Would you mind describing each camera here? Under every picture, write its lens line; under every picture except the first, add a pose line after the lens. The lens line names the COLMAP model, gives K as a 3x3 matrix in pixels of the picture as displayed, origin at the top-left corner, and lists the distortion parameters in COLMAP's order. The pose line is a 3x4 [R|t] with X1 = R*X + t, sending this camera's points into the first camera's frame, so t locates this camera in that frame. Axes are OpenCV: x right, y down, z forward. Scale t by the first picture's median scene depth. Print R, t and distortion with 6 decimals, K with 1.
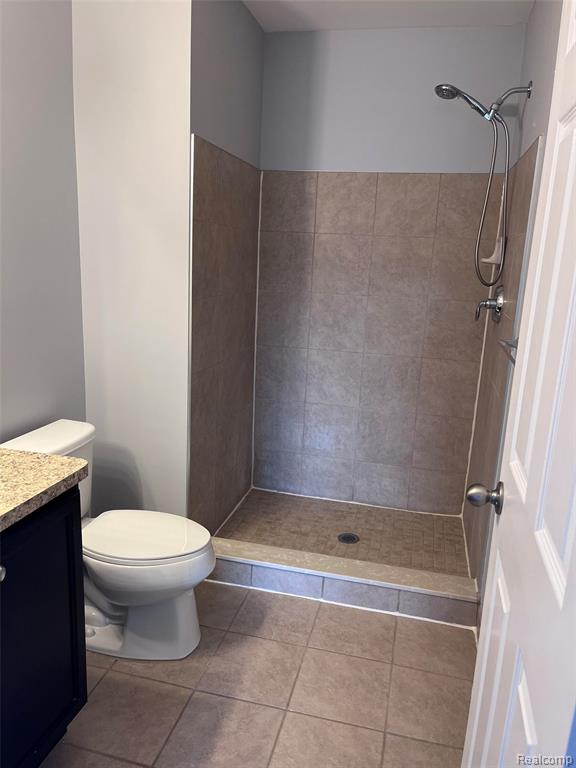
lens RADIAL K [[586.9, 0, 284.1], [0, 586.9, 381.8], [0, 0, 1]] dist [0.072323, -0.075830]
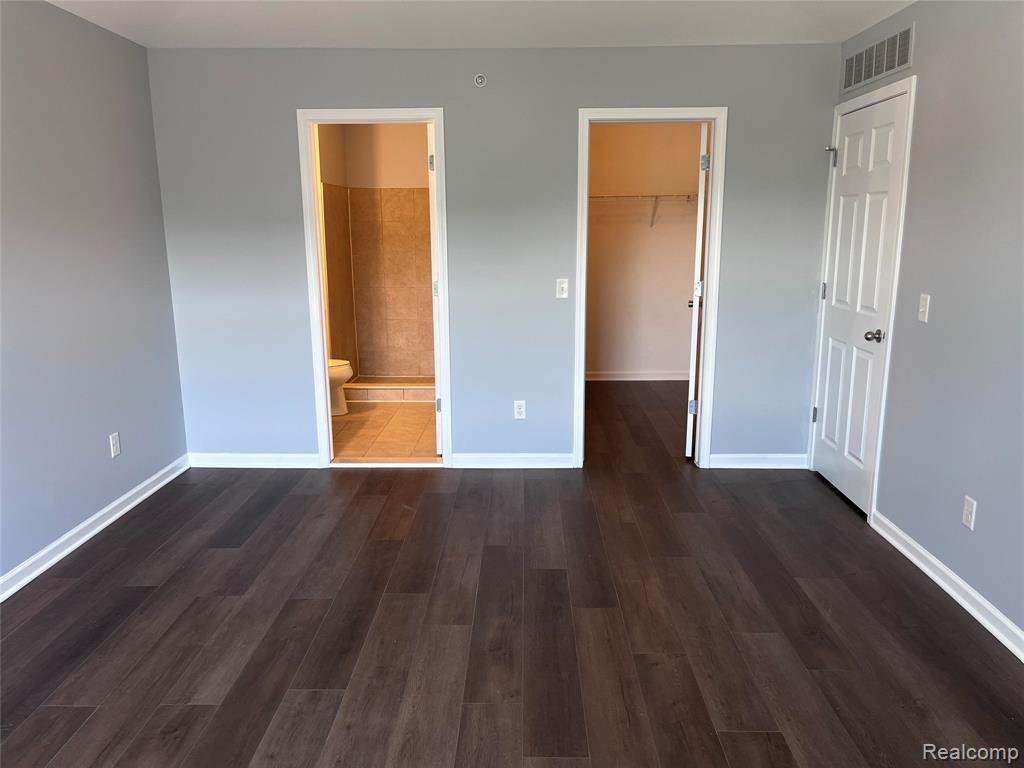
lens RADIAL K [[782.6, 0, 513.8], [0, 782.6, 389.2], [0, 0, 1]] dist [0.072323, -0.075830]
pose [[0.975329, -0.094993, 0.199272, -0.079736], [0.097785, 0.995199, -0.004196, 0.293910], [-0.197917, 0.023579, 0.979935, -1.361482]]
